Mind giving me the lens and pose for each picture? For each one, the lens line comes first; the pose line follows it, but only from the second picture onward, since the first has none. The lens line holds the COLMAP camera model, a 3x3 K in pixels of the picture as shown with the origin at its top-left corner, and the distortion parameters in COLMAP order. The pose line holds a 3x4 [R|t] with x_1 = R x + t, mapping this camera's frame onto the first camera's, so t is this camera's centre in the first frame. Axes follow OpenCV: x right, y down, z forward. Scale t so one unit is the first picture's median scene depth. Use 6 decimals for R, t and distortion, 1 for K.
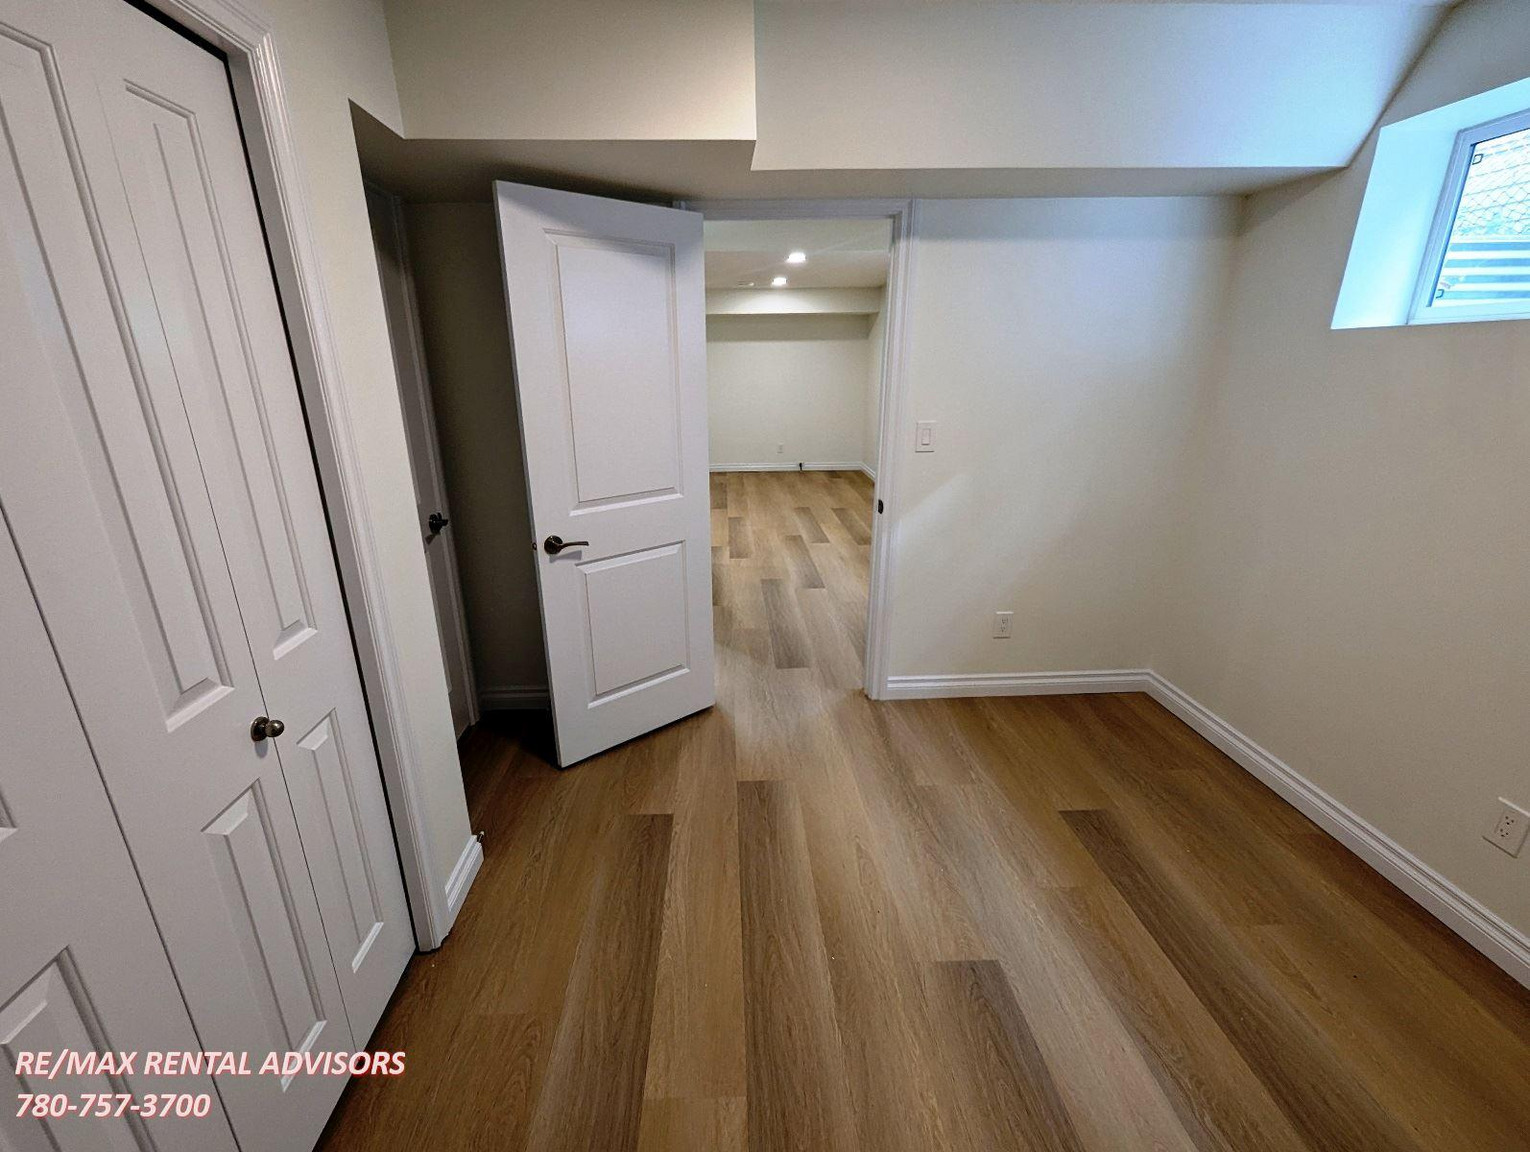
lens RADIAL K [[652.9, 0, 742.7], [0, 652.9, 574.2], [0, 0, 1]] dist [-0.000390, 0.000300]
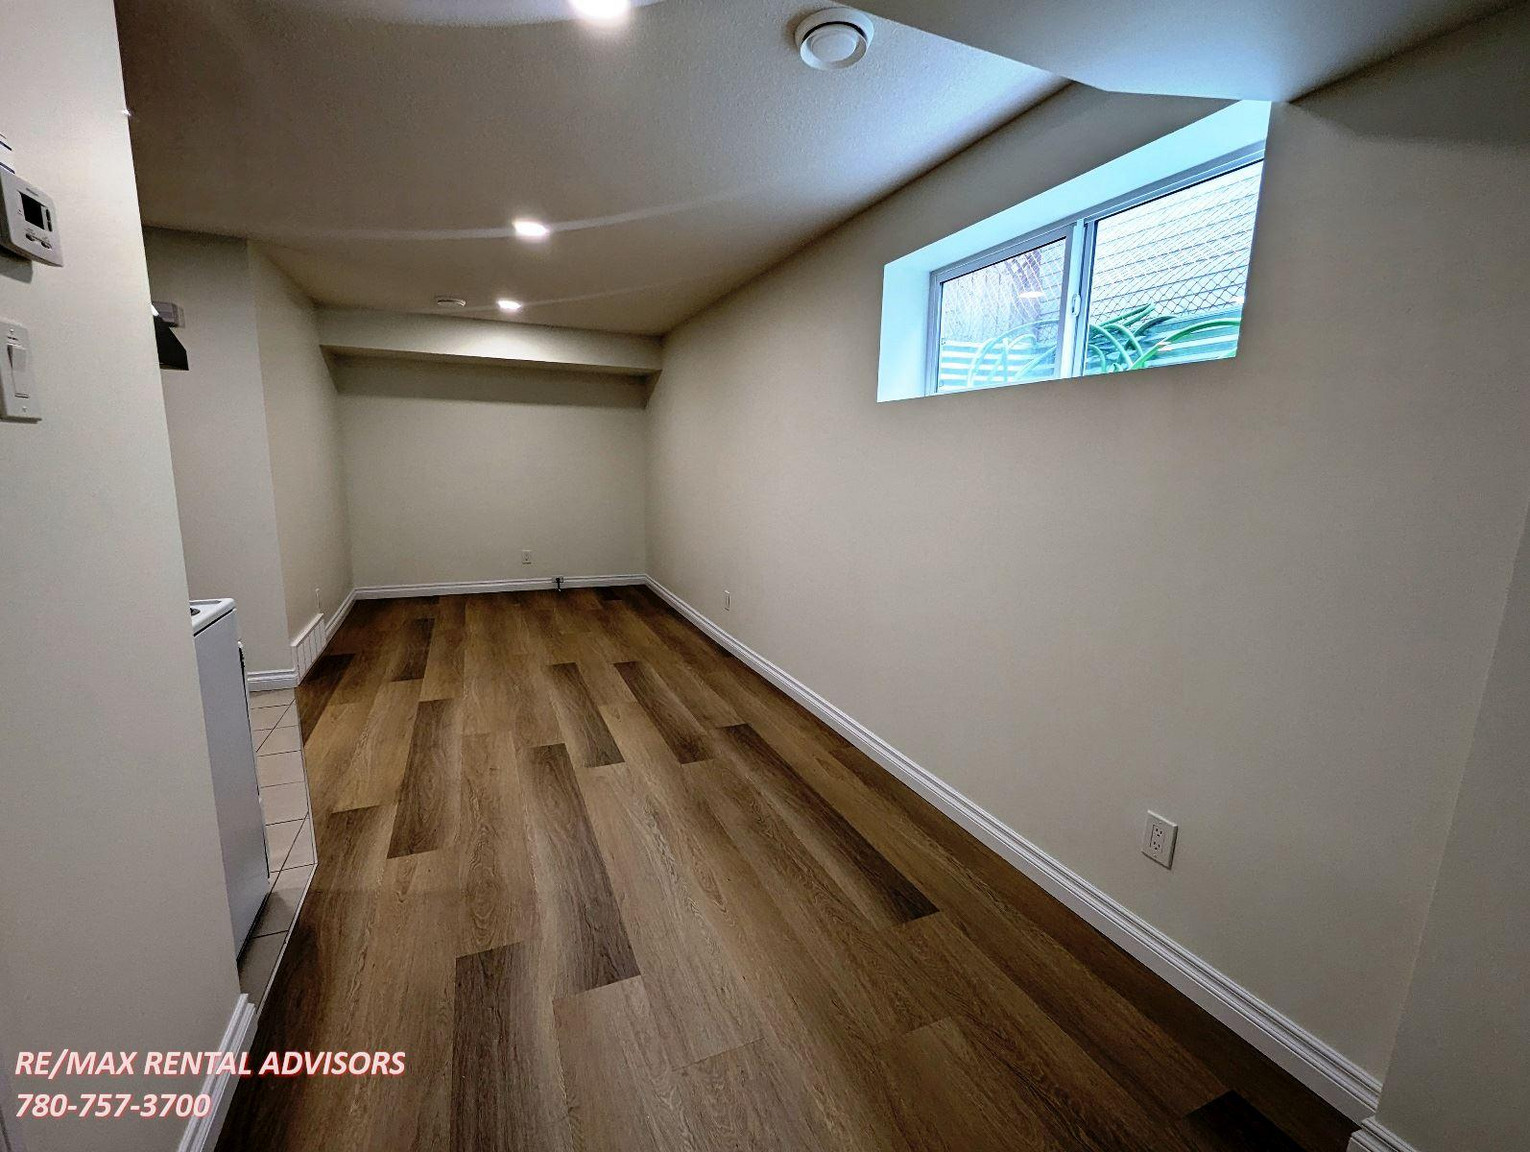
lens RADIAL K [[652.9, 0, 742.7], [0, 652.9, 574.2], [0, 0, 1]] dist [-0.000390, 0.000300]
pose [[0.935392, -0.035513, 0.351823, 0.040909], [0.083002, 0.989197, -0.120827, -0.106139], [-0.343732, 0.142223, 0.928235, 0.415823]]
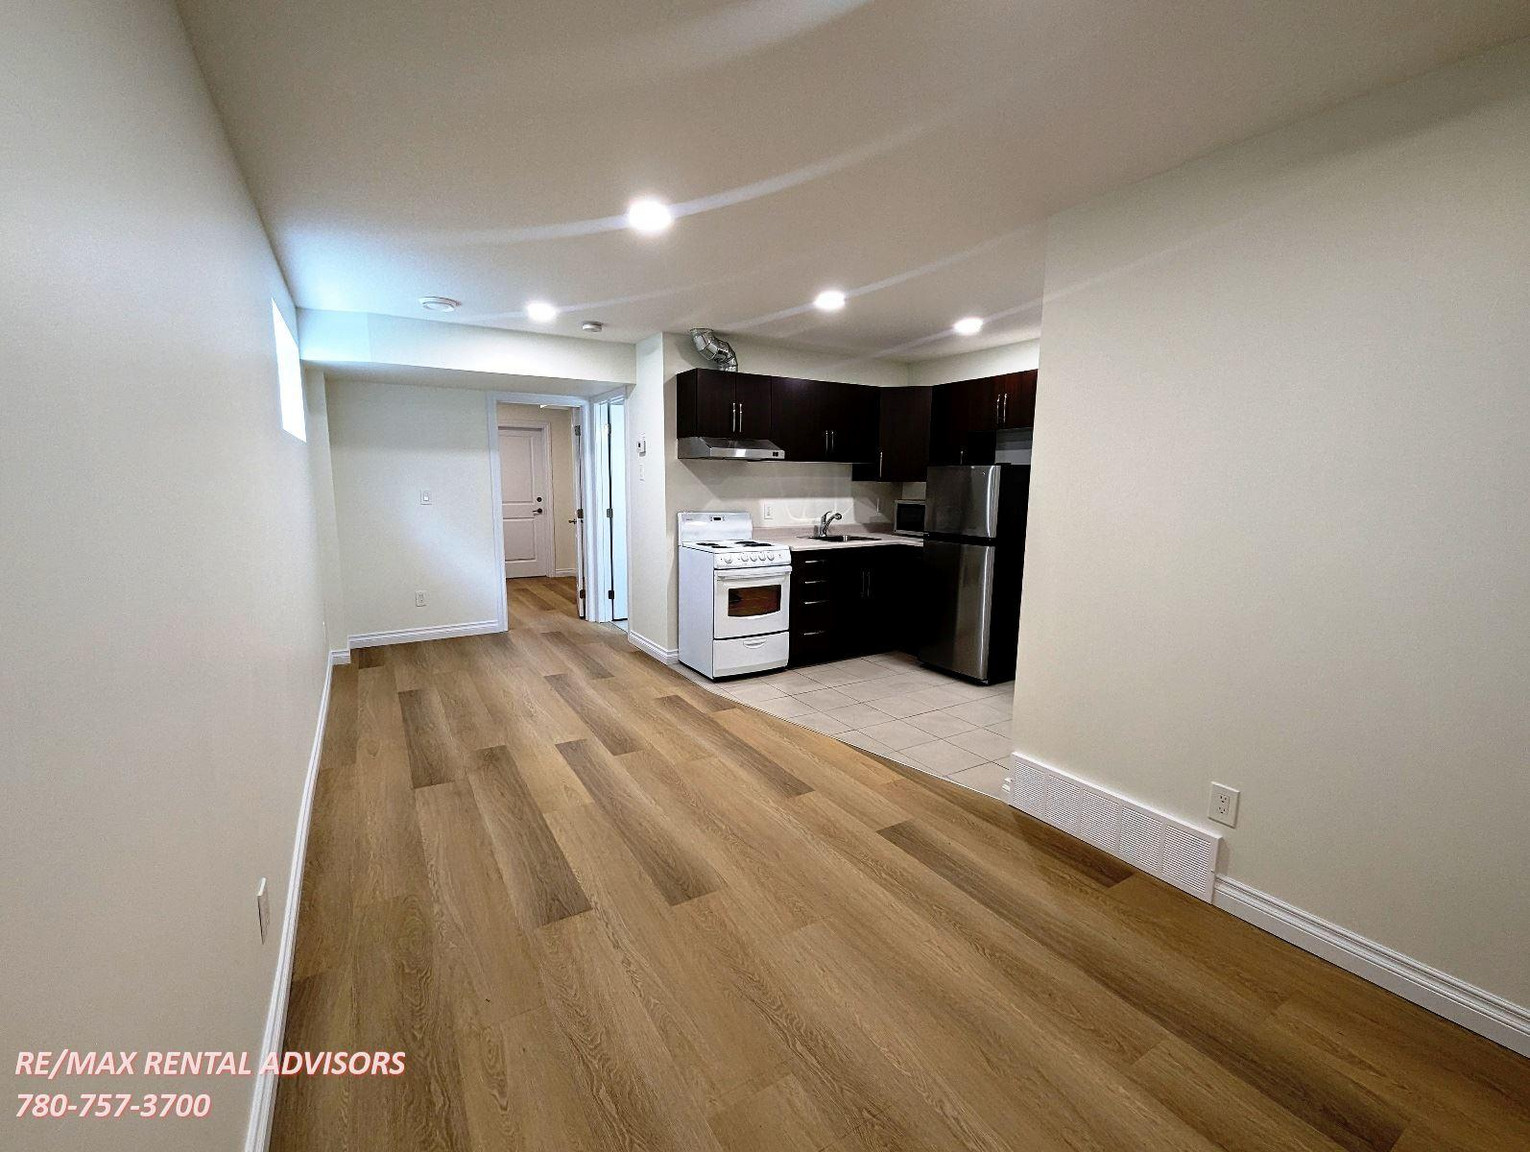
lens RADIAL K [[652.9, 0, 742.7], [0, 652.9, 574.2], [0, 0, 1]] dist [-0.000390, 0.000300]
pose [[-0.880657, 0.071360, -0.468350, 0.216301], [-0.146179, 0.899424, 0.411908, -0.394586], [0.450639, 0.431213, -0.781652, 1.273693]]
